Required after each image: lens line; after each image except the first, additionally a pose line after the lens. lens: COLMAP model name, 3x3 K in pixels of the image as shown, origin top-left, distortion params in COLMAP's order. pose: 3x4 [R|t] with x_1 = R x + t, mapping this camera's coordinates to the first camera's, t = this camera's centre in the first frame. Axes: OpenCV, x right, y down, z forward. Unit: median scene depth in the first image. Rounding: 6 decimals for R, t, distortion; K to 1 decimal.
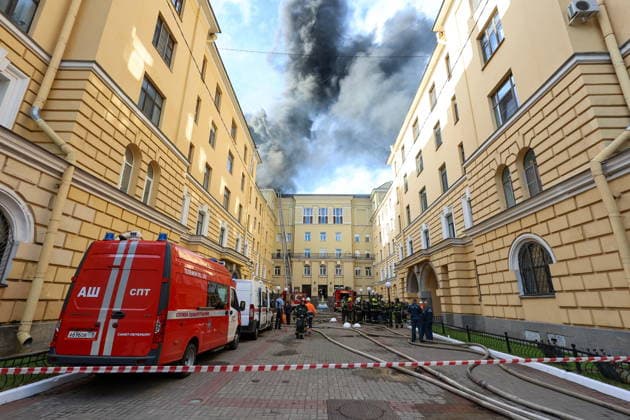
lens RADIAL K [[294.9, 0, 315.0], [0, 294.9, 210.0], [0, 0, 1]] dist [0.000164, 0.000135]
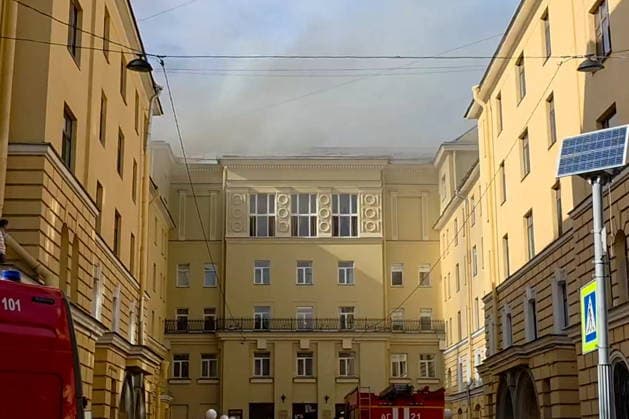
lens RADIAL K [[1005.9, 0, 314.5], [0, 1005.9, 209.5], [0, 0, 1]] dist [0.021659, 0.068717]
pose [[0.998458, -0.004378, 0.055342, -0.135477], [0.000583, 0.997657, 0.068417, -0.341509], [-0.055512, -0.068279, 0.996121, -1.110623]]
